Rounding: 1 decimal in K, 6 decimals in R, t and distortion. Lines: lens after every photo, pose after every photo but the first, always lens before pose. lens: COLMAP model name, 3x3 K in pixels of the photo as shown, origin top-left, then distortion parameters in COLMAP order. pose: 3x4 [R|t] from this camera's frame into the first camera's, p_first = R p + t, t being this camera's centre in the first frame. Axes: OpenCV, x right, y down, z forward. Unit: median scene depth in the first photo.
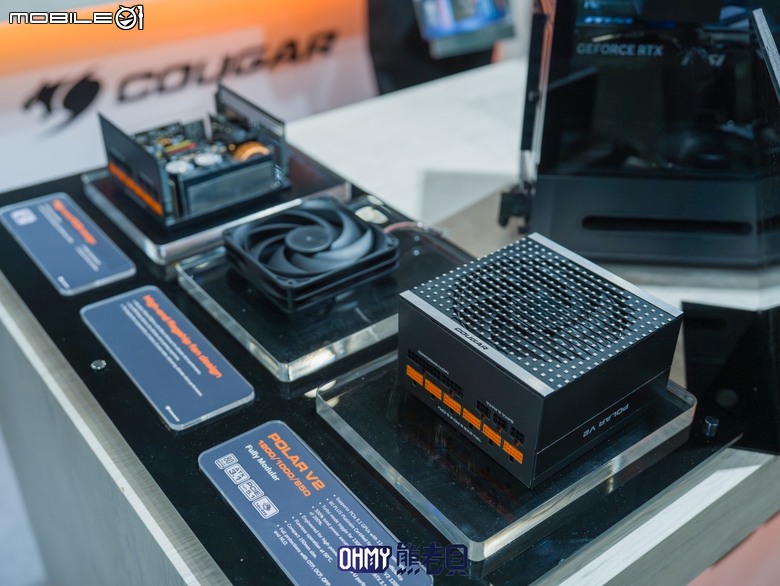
lens RADIAL K [[871.0, 0, 390.0], [0, 871.0, 293.0], [0, 0, 1]] dist [0.007616, -0.001705]
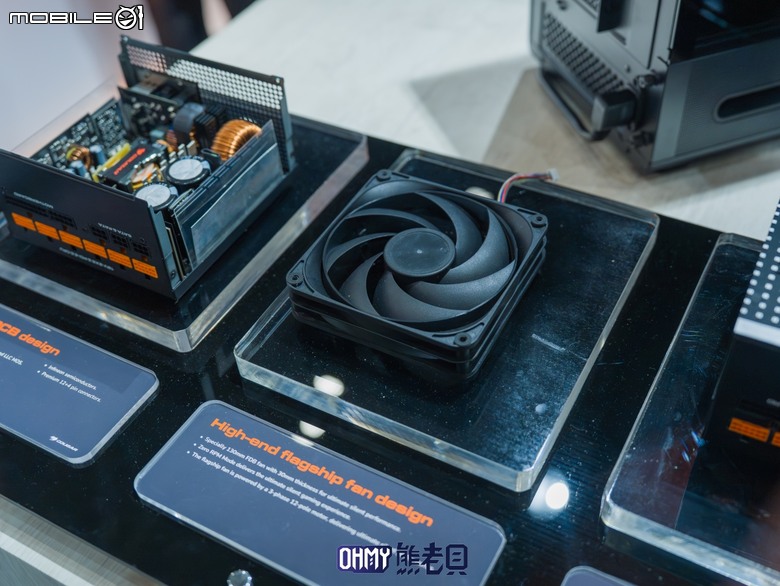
lens RADIAL K [[871.0, 0, 390.0], [0, 871.0, 293.0], [0, 0, 1]] dist [0.007616, -0.001705]
pose [[0.914089, -0.323137, 0.244996, -0.271950], [0.274523, 0.937778, 0.212623, -0.171019], [-0.298459, -0.127099, 0.945922, 0.361842]]
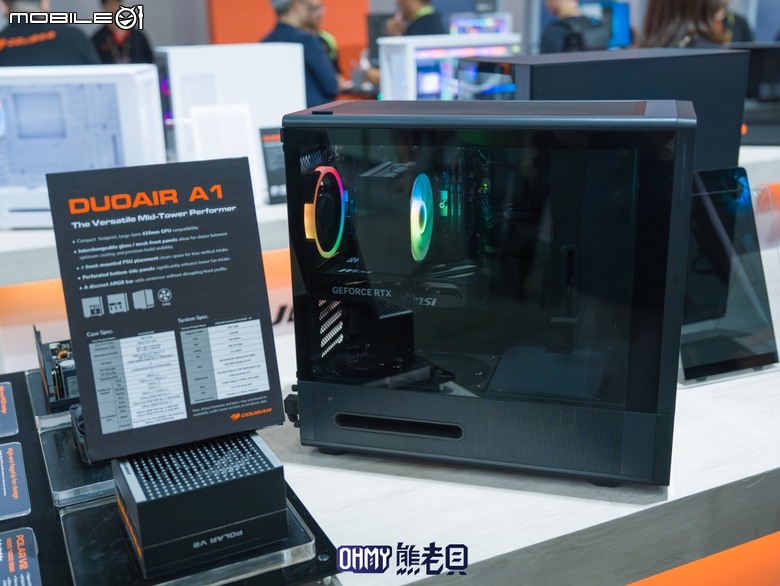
lens RADIAL K [[871.0, 0, 390.0], [0, 871.0, 293.0], [0, 0, 1]] dist [0.007616, -0.001705]
pose [[0.977052, 0.026764, -0.211311, 0.594143], [-0.084459, 0.959430, -0.268999, 0.088442], [0.195539, 0.280674, 0.939674, -0.281961]]
